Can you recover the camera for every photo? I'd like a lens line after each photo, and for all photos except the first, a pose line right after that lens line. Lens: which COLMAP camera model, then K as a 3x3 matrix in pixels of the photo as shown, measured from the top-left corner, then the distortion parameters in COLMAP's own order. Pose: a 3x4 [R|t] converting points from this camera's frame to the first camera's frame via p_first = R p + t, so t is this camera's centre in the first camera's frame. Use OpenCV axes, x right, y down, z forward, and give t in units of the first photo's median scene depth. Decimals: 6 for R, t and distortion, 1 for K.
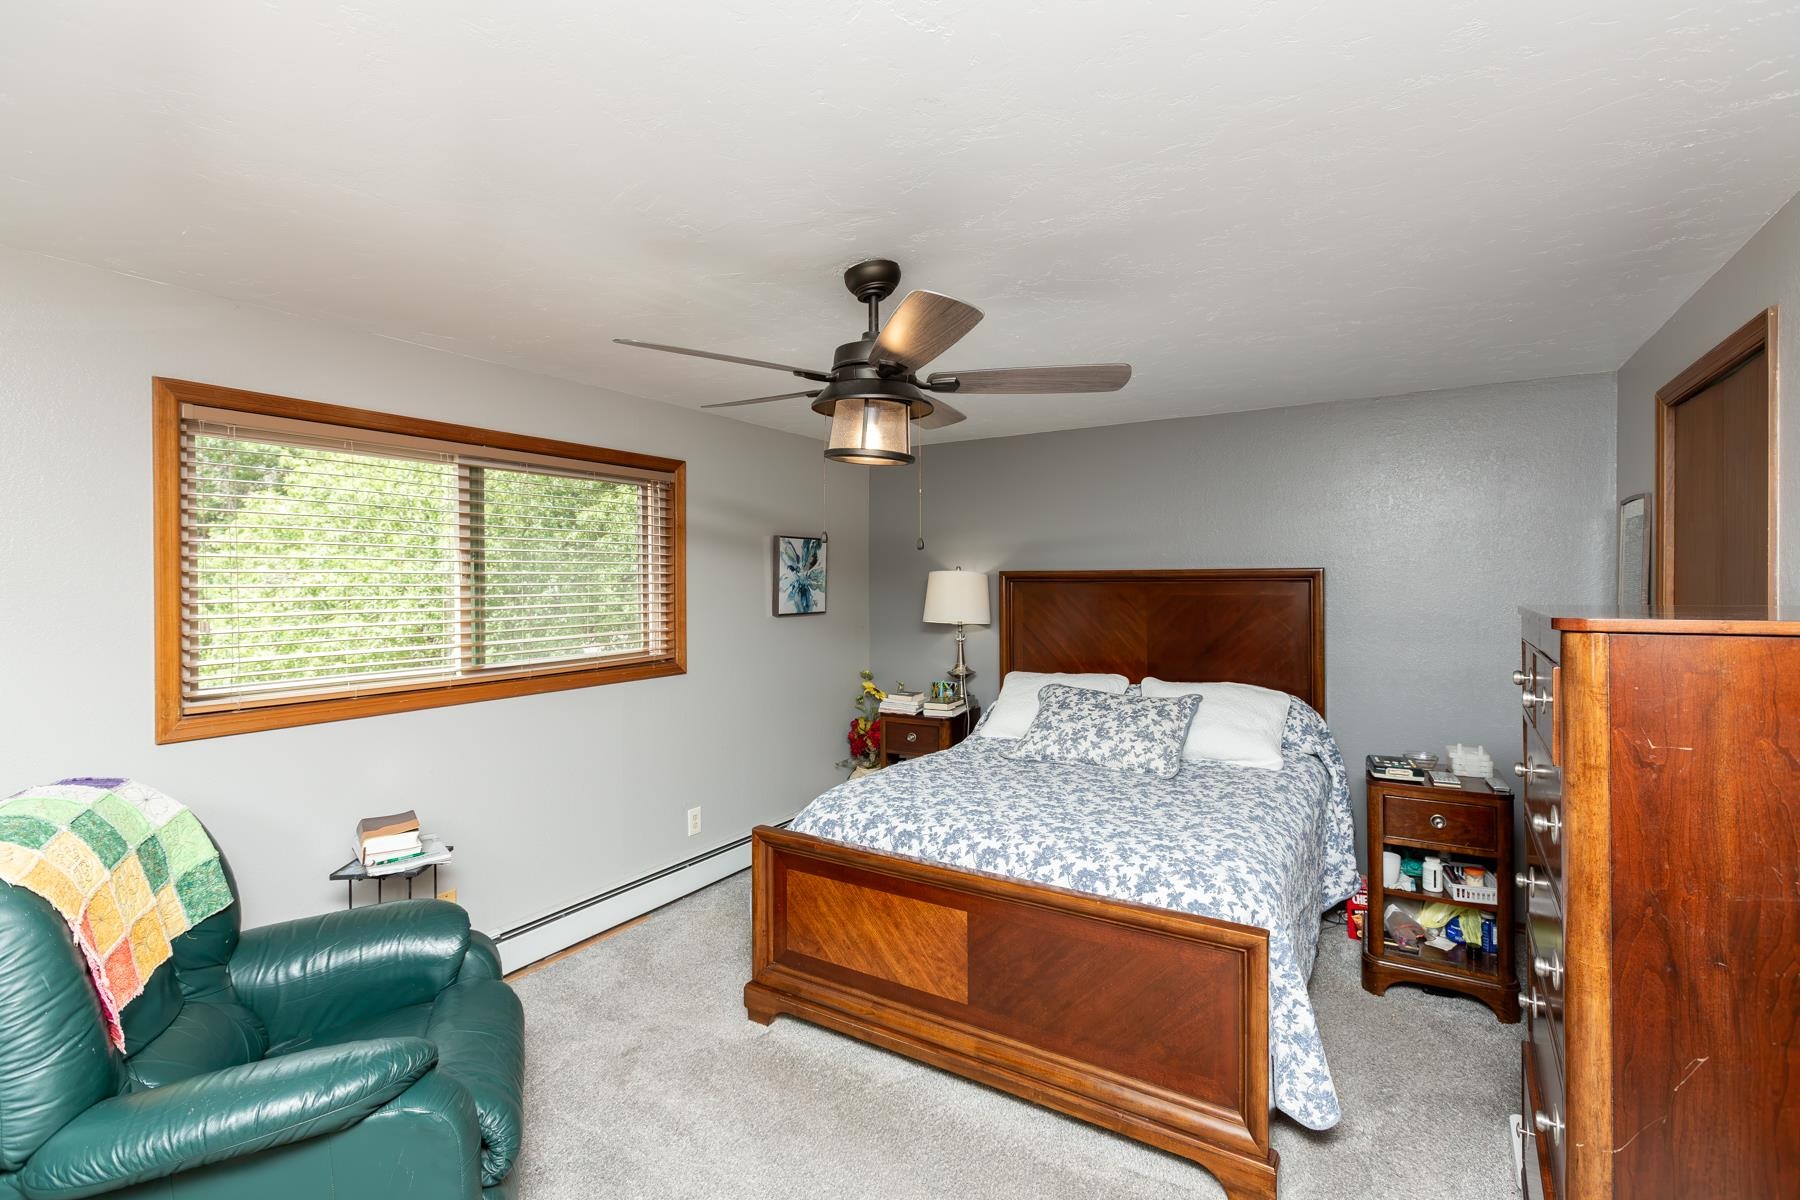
lens RADIAL K [[815.6, 0, 894.1], [0, 815.6, 592.5], [0, 0, 1]] dist [0.005253, -0.000223]
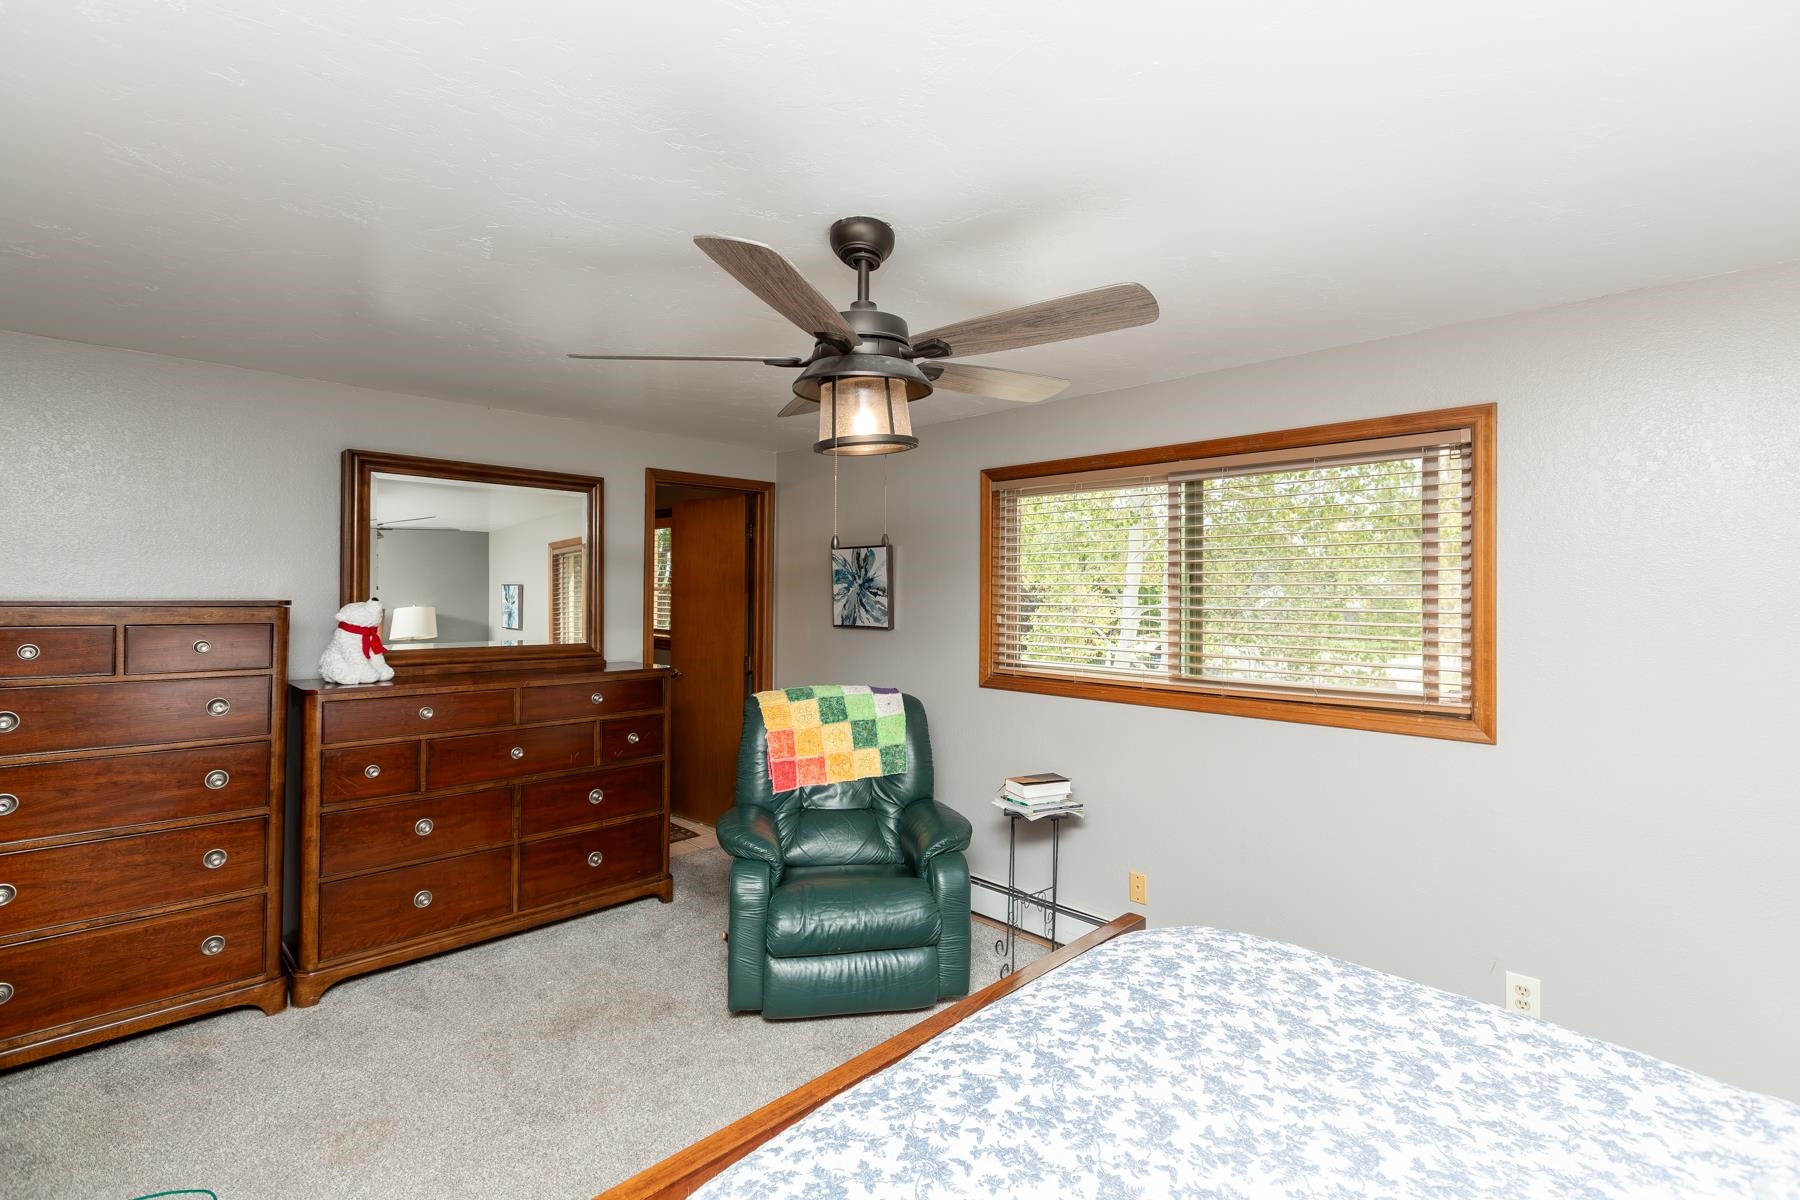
lens RADIAL K [[815.6, 0, 894.1], [0, 815.6, 592.5], [0, 0, 1]] dist [0.005253, -0.000223]
pose [[-0.208159, 0.001420, -0.978094, 0.592169], [-0.026743, 0.999617, 0.007143, -0.011555], [0.977729, 0.027644, -0.208041, 0.884328]]
